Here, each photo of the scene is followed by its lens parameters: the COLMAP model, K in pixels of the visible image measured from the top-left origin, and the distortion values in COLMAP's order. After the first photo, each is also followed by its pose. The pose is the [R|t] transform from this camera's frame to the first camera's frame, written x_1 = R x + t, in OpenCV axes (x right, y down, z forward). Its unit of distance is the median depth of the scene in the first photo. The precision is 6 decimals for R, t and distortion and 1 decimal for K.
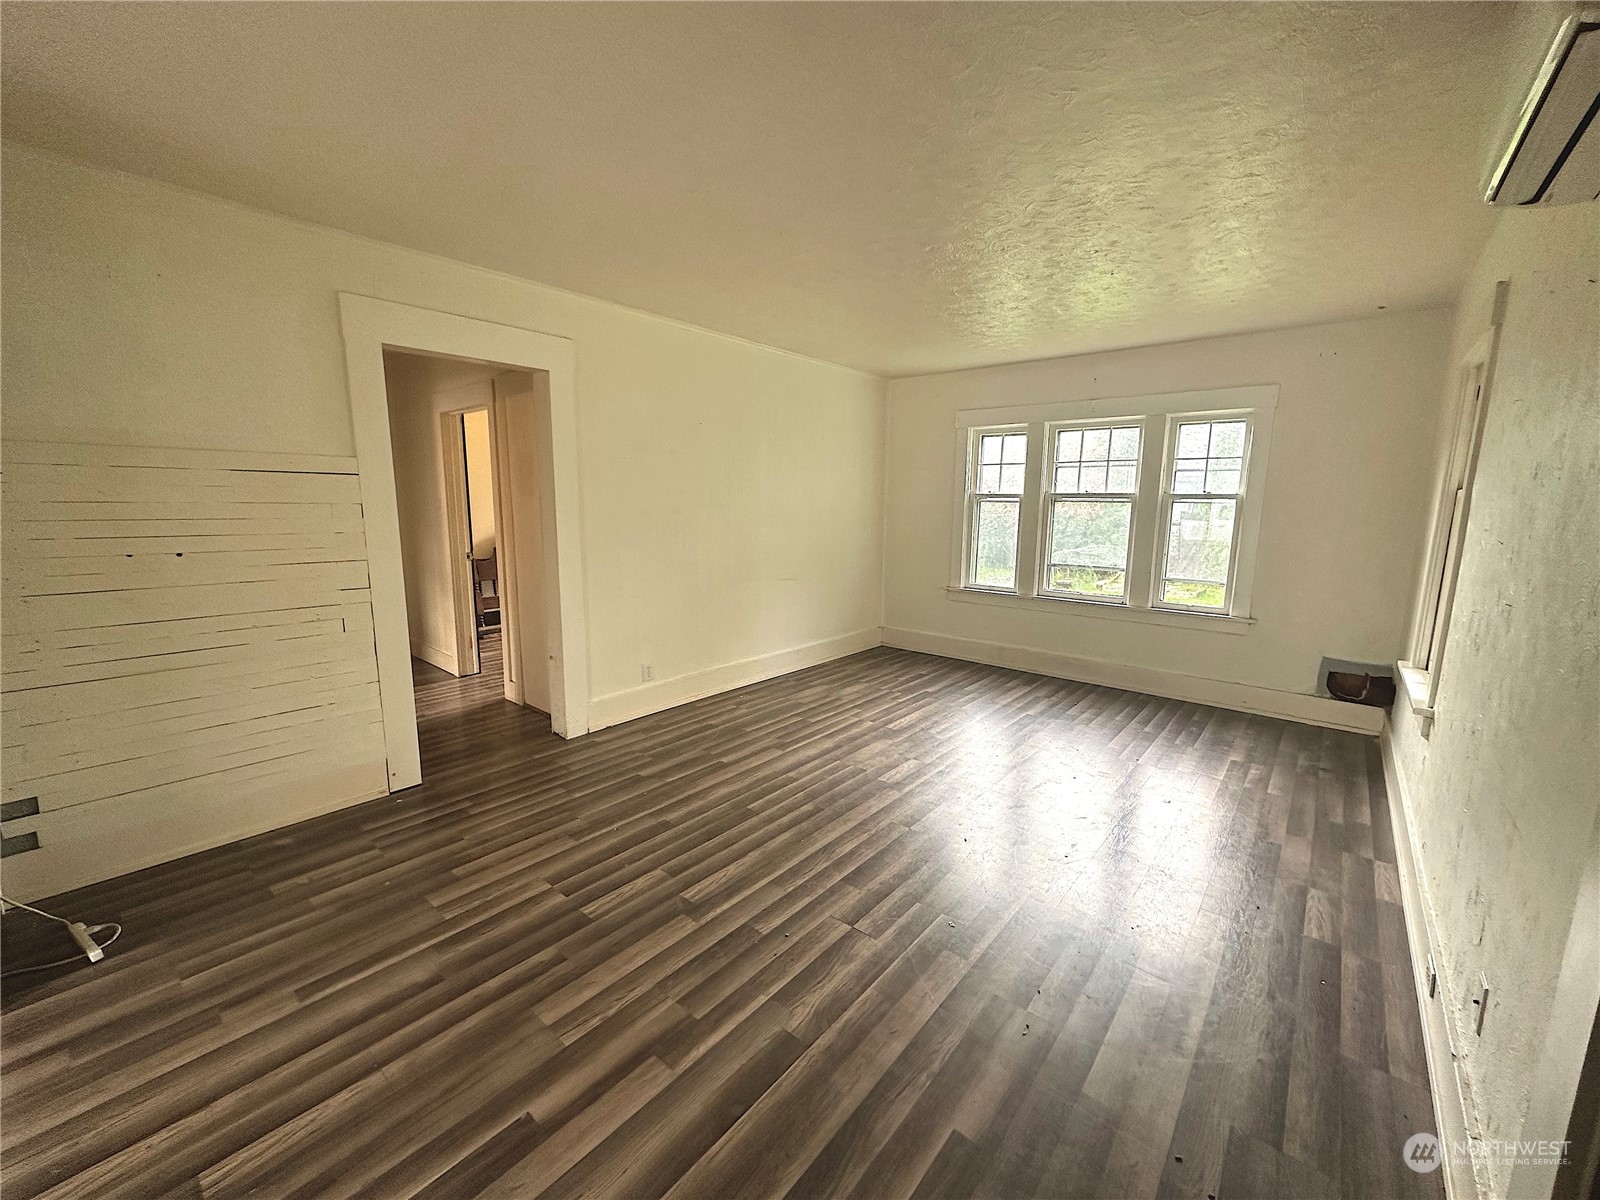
lens RADIAL K [[641.0, 0, 800.0], [0, 641.0, 600.0], [0, 0, 1]] dist [-0.001289, -0.000078]
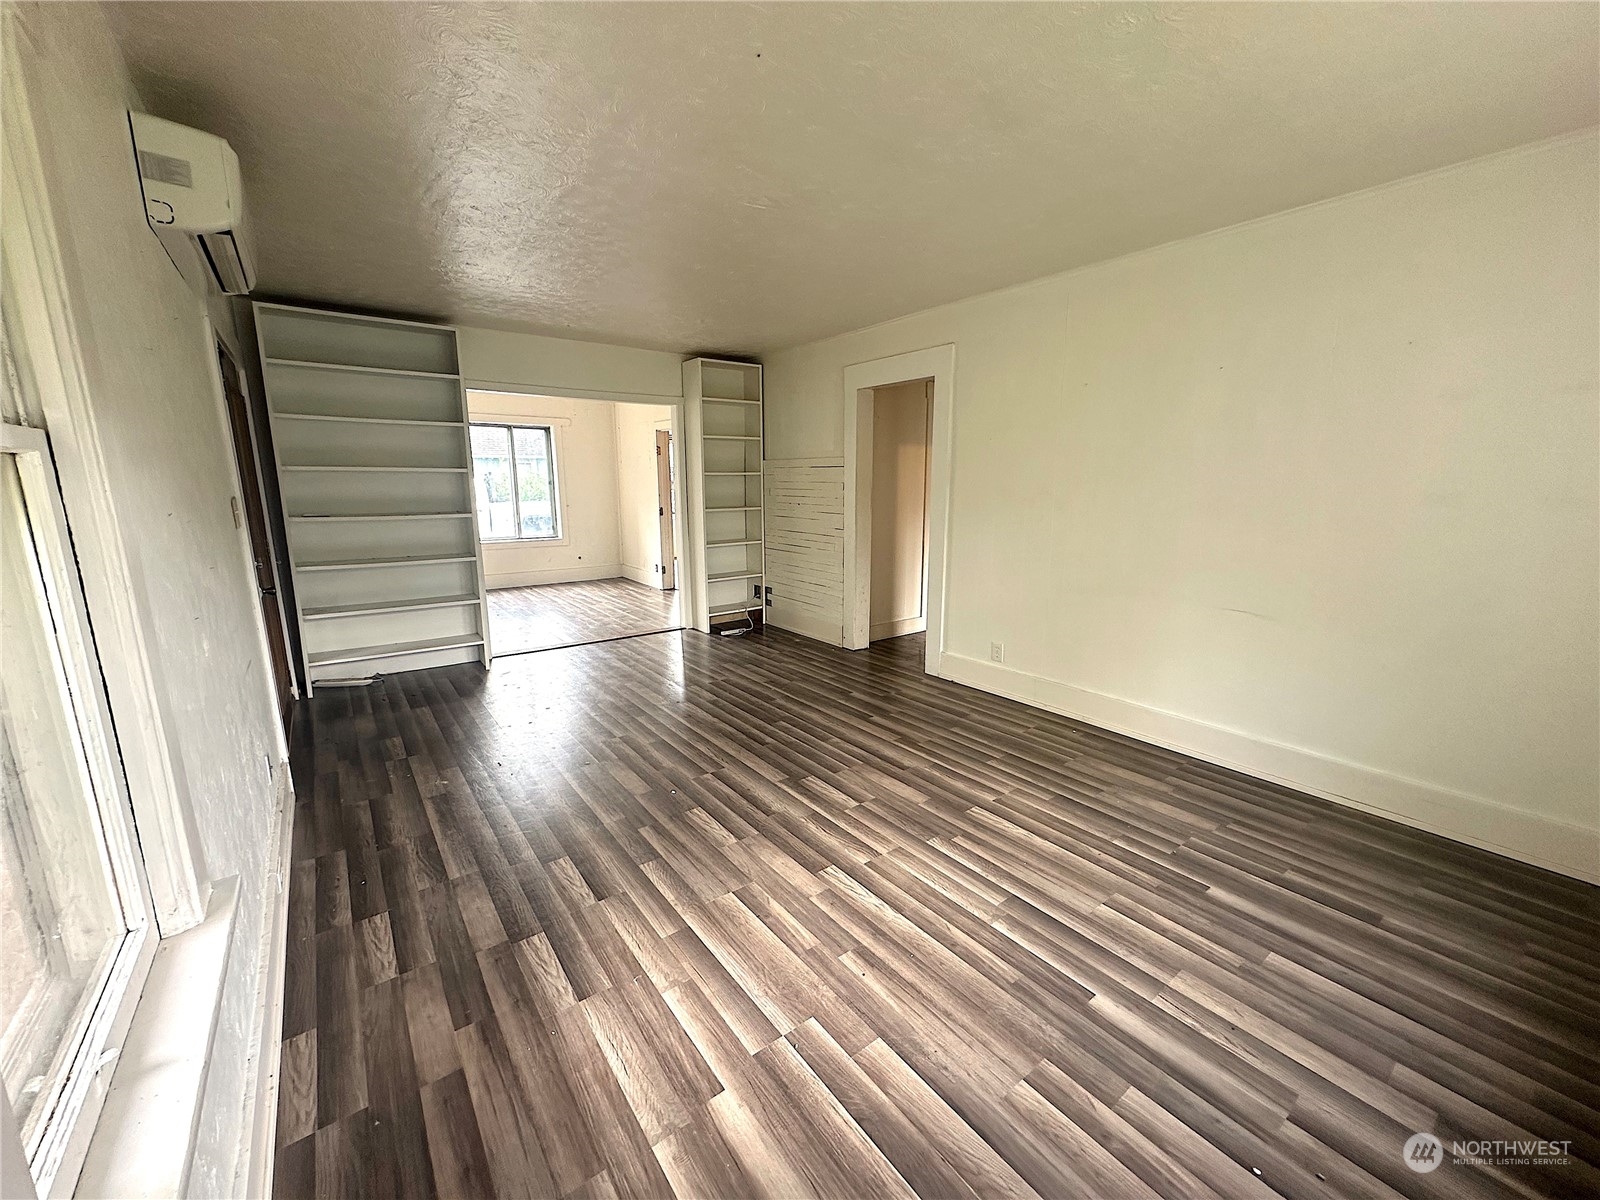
lens RADIAL K [[641.0, 0, 800.0], [0, 641.0, 600.0], [0, 0, 1]] dist [-0.001289, -0.000078]
pose [[-0.226431, 0.173099, -0.958523, 0.728520], [-0.149685, 0.966208, 0.209847, -0.122098], [0.962457, 0.190992, -0.192870, 0.826706]]
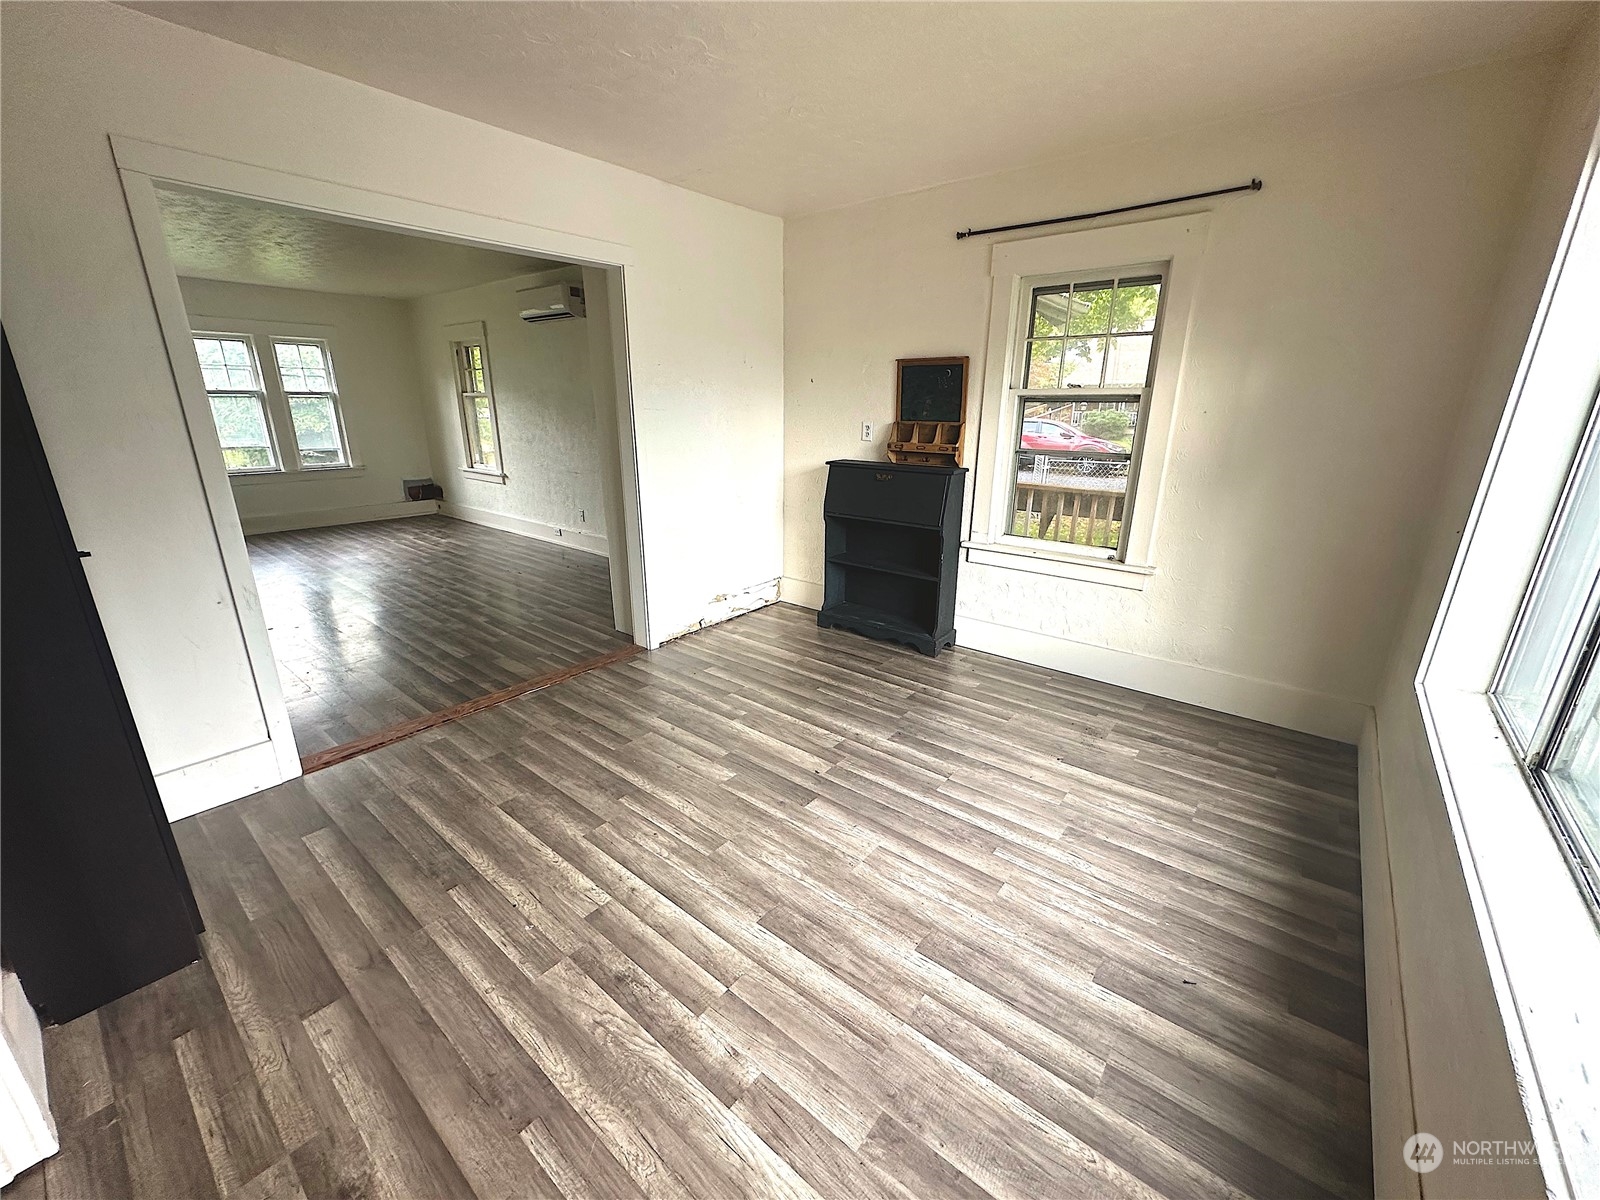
lens RADIAL K [[641.0, 0, 800.0], [0, 641.0, 600.0], [0, 0, 1]] dist [-0.001289, -0.000078]
pose [[-0.020700, -0.302433, 0.952946, -1.066331], [0.143569, 0.942372, 0.302196, 0.014901], [-0.989424, 0.143069, 0.023913, -0.165774]]
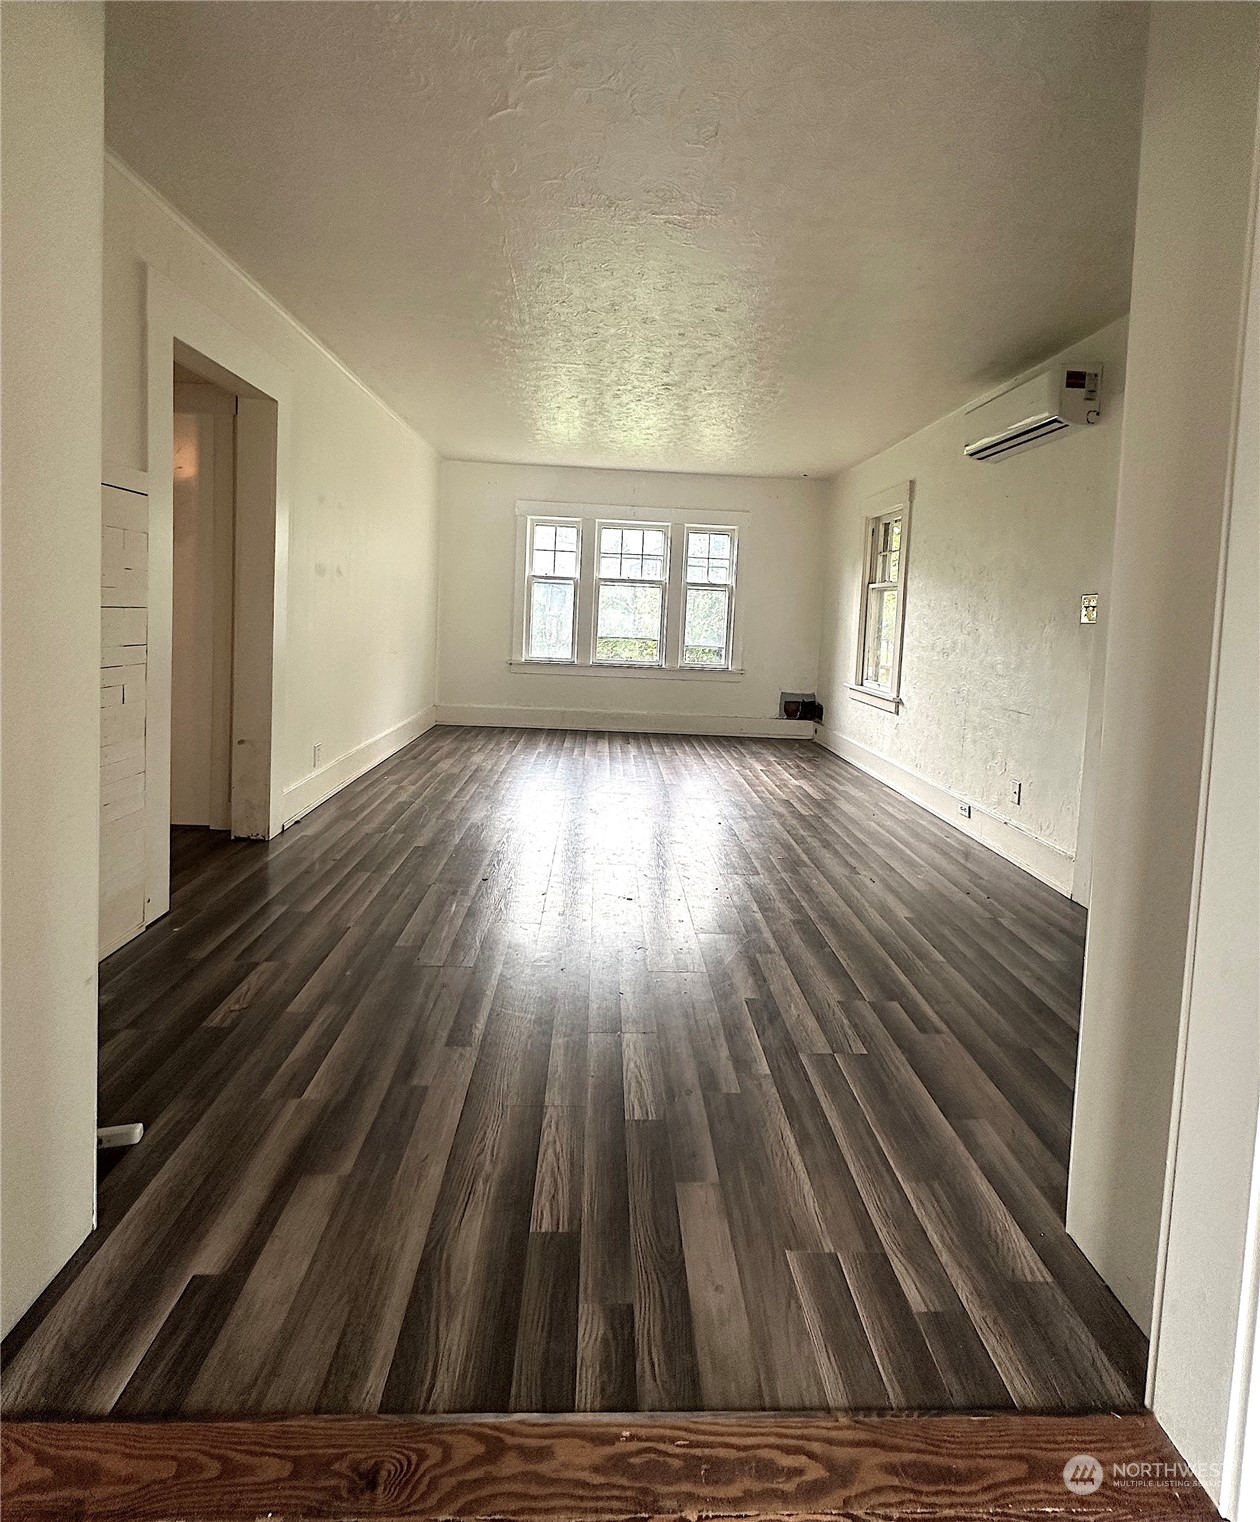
lens RADIAL K [[704.7, 0, 626.9], [0, 704.7, 653.0], [0, 0, 1]] dist [-0.000762, -0.000361]
pose [[0.734904, -0.018118, 0.677929, -0.540920], [0.067236, 0.996664, -0.046251, 0.044407], [-0.674830, 0.079572, 0.733671, 0.008344]]
